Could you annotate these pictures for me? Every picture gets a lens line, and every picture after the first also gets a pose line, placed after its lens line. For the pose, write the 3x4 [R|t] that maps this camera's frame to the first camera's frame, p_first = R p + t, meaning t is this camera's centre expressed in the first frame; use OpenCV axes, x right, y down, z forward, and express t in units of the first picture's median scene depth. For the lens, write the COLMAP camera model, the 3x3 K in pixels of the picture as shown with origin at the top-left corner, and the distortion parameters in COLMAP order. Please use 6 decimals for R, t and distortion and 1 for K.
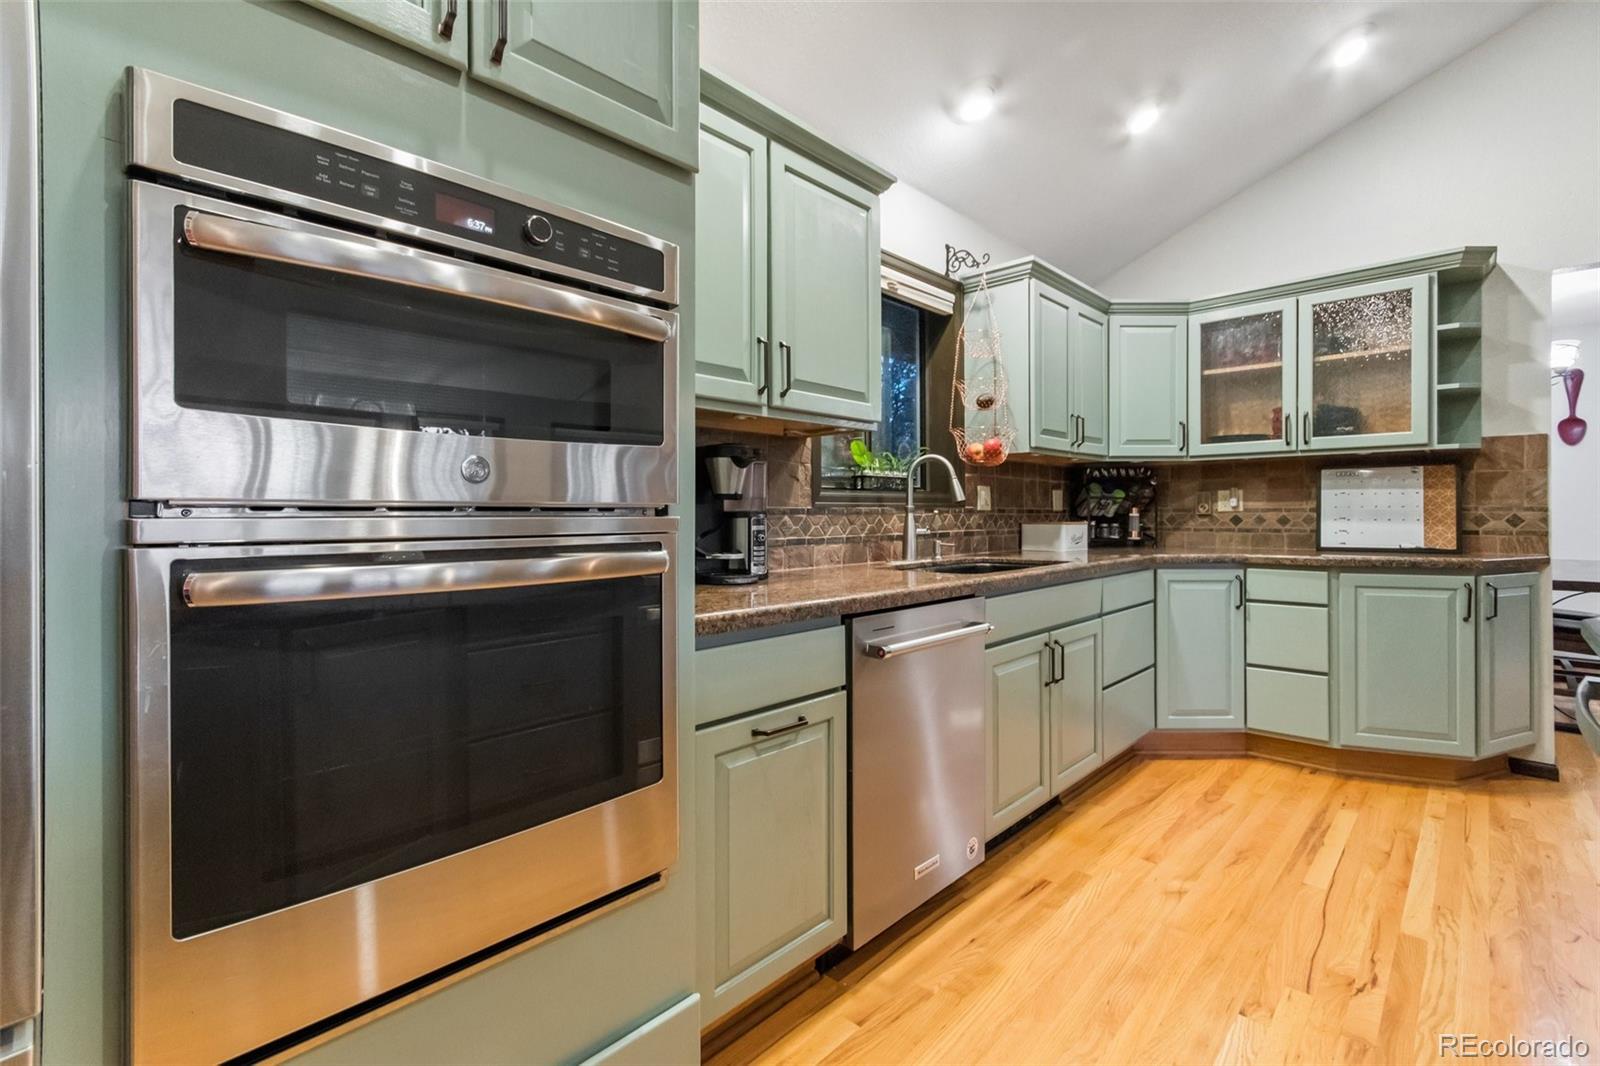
lens RADIAL K [[712.6, 0, 791.9], [0, 712.6, 527.7], [0, 0, 1]] dist [0.004123, 0.000891]
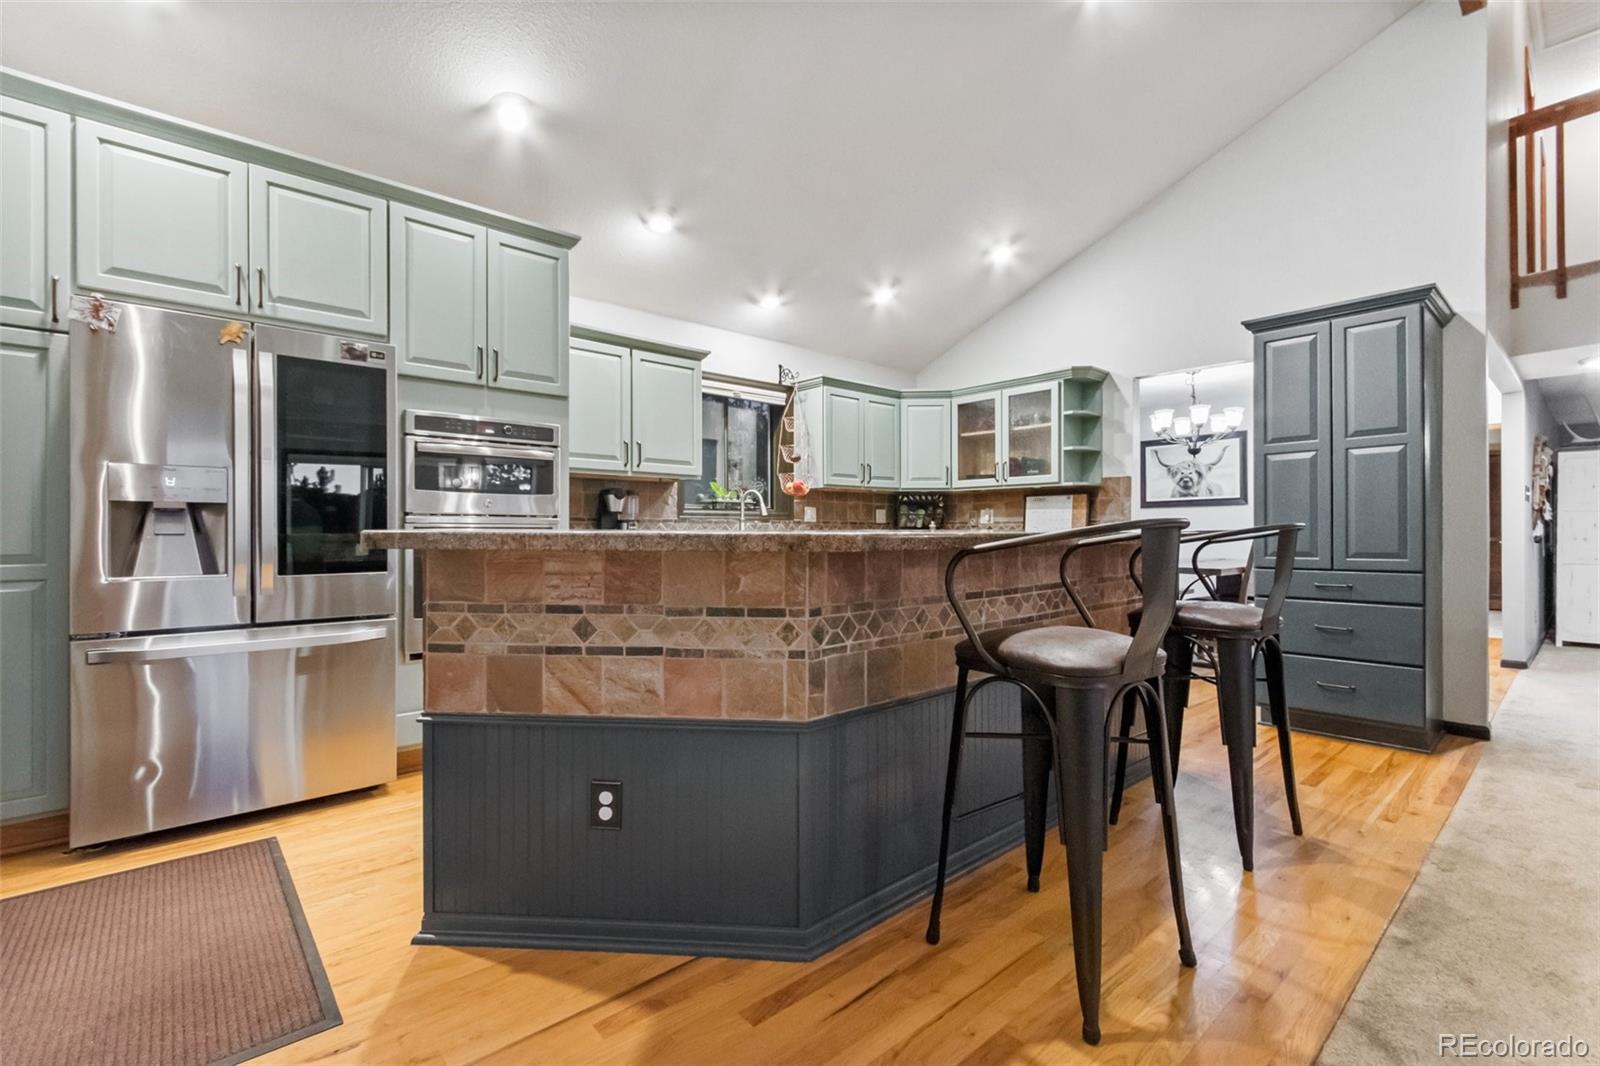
lens RADIAL K [[708.8, 0, 791.3], [0, 708.8, 533.6], [0, 0, 1]] dist [0.004616, -0.000096]
pose [[0.997089, 0.002813, -0.076191, 0.382426], [-0.004225, 0.999822, -0.018379, 0.035519], [0.076126, 0.018647, 0.996924, -0.685469]]
